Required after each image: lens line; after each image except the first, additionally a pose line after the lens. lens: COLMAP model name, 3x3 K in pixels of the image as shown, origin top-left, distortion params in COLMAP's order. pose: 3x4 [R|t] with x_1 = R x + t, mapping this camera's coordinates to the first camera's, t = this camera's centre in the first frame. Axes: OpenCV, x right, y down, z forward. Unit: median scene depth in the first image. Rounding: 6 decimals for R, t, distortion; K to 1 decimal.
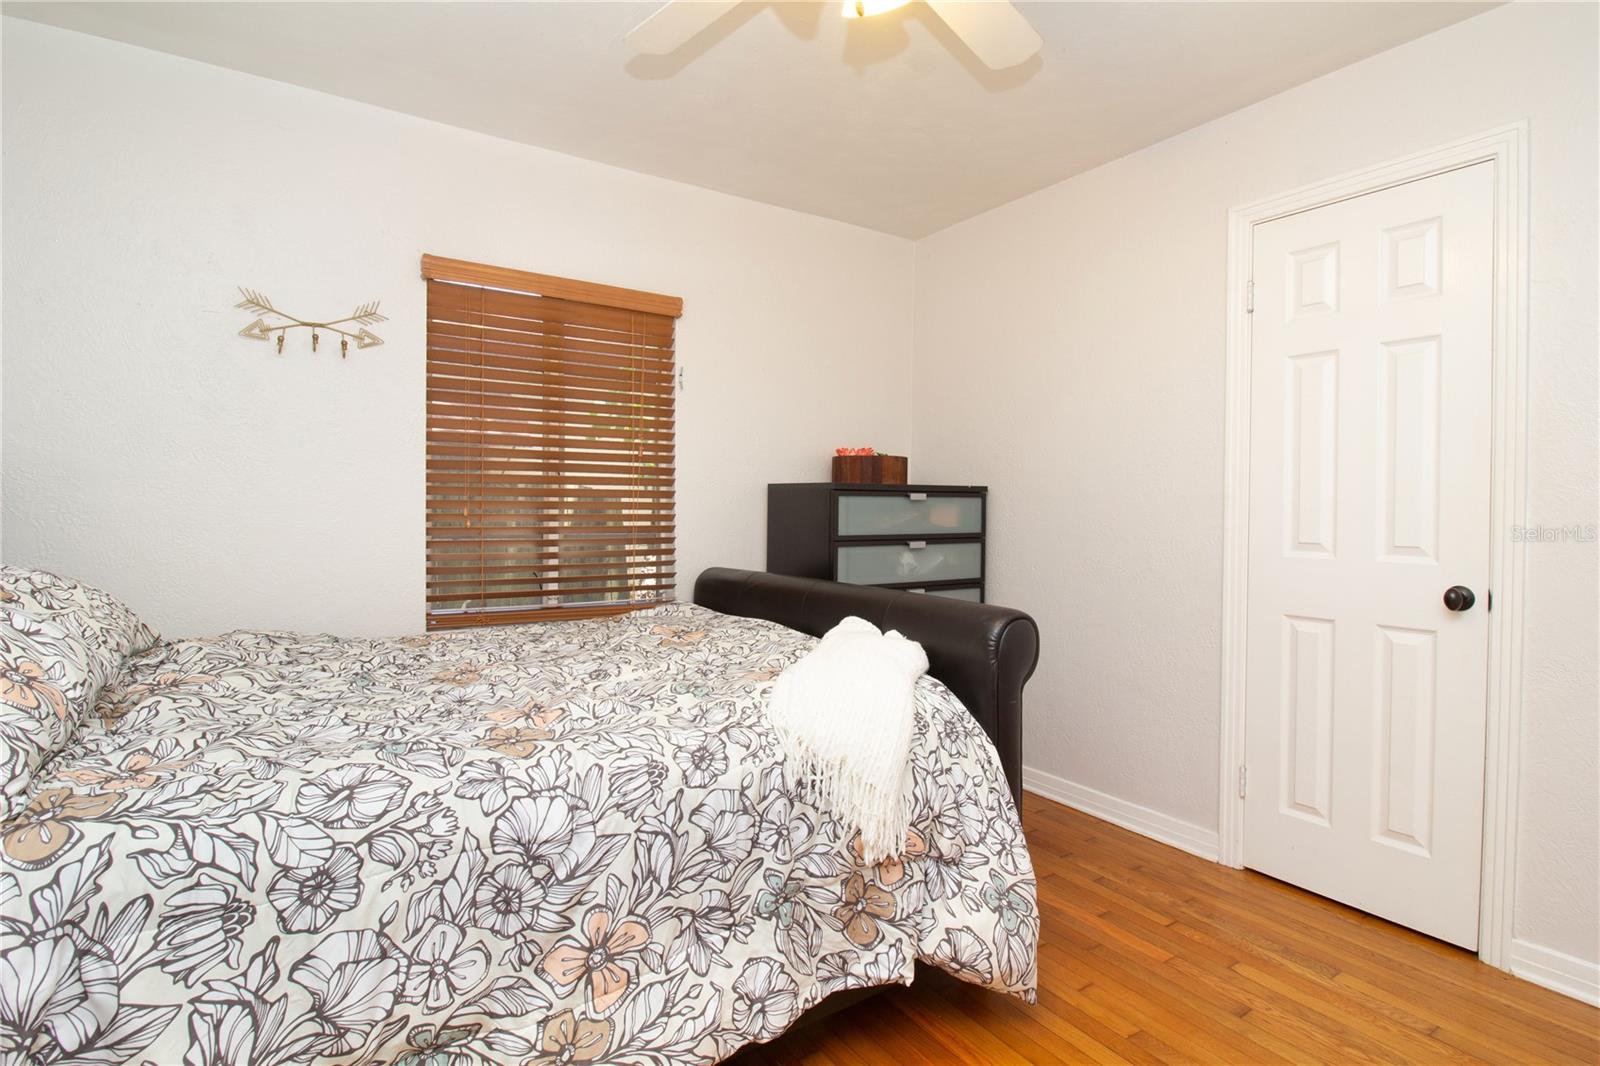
lens RADIAL K [[789.8, 0, 796.1], [0, 789.8, 528.4], [0, 0, 1]] dist [-0.004703, -0.001603]
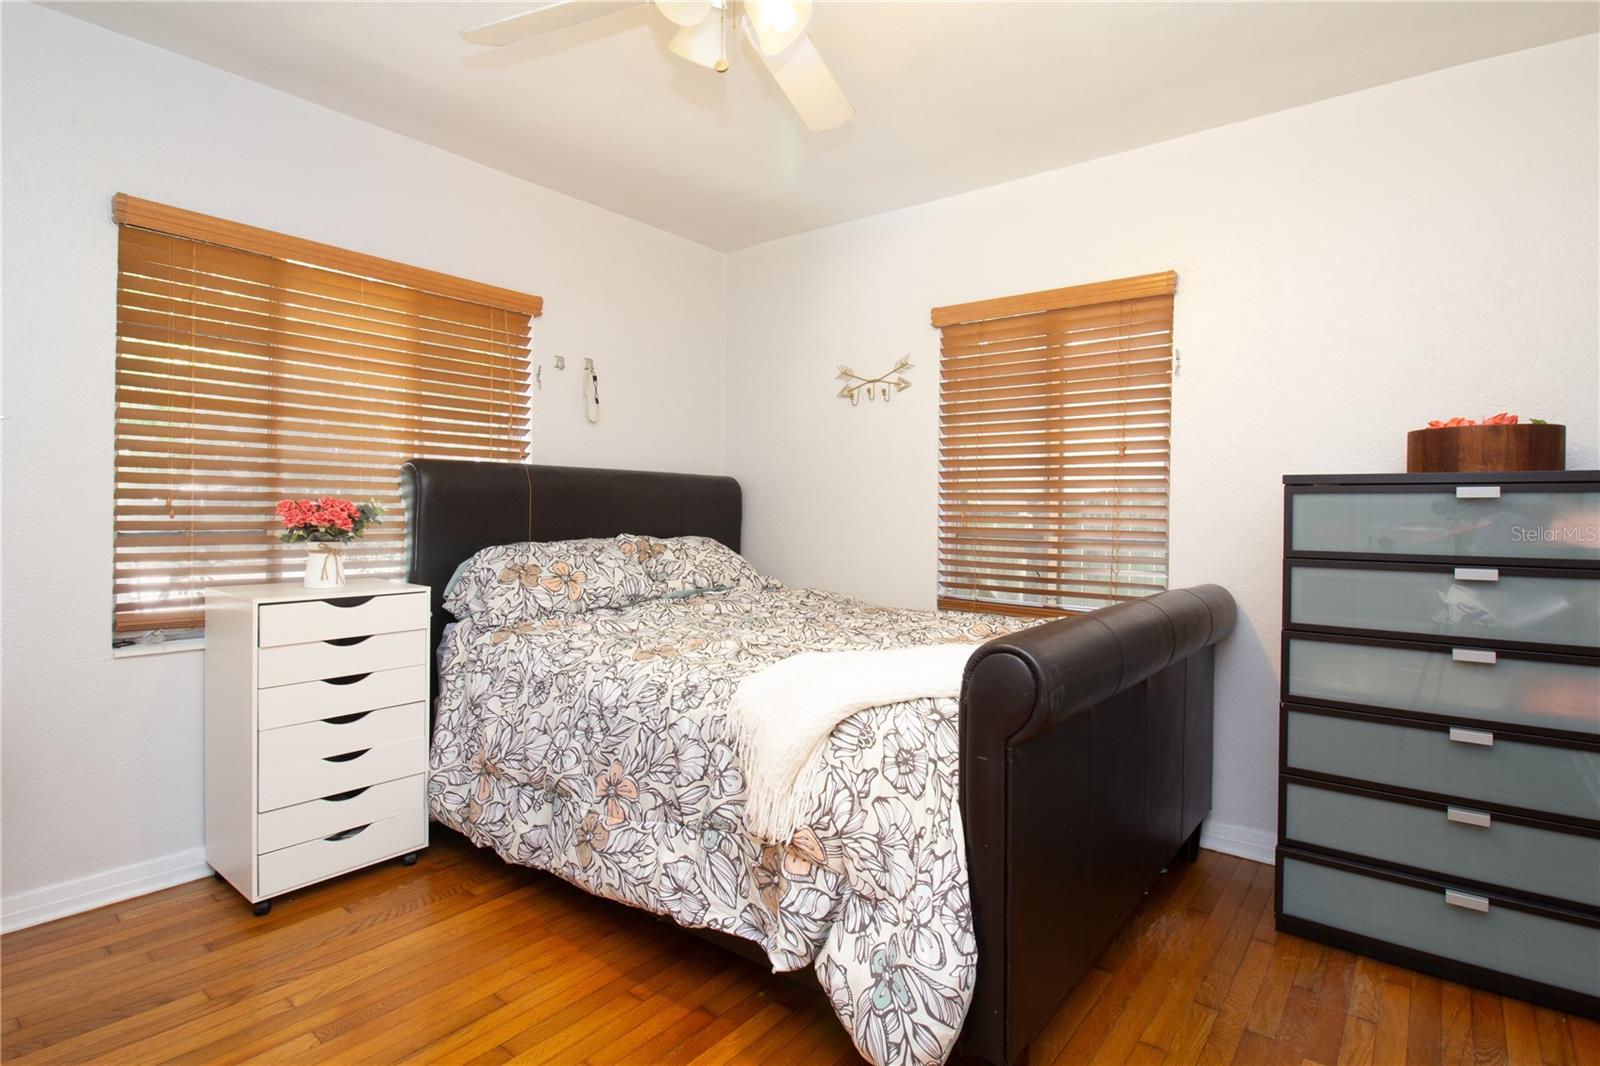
lens RADIAL K [[789.8, 0, 802.4], [0, 789.8, 523.4], [0, 0, 1]] dist [-0.004703, -0.001603]
pose [[0.323699, 0.013199, -0.946068, 1.175805], [-0.034032, 0.999418, 0.002299, -0.002869], [0.945548, 0.031453, 0.323960, 0.727729]]
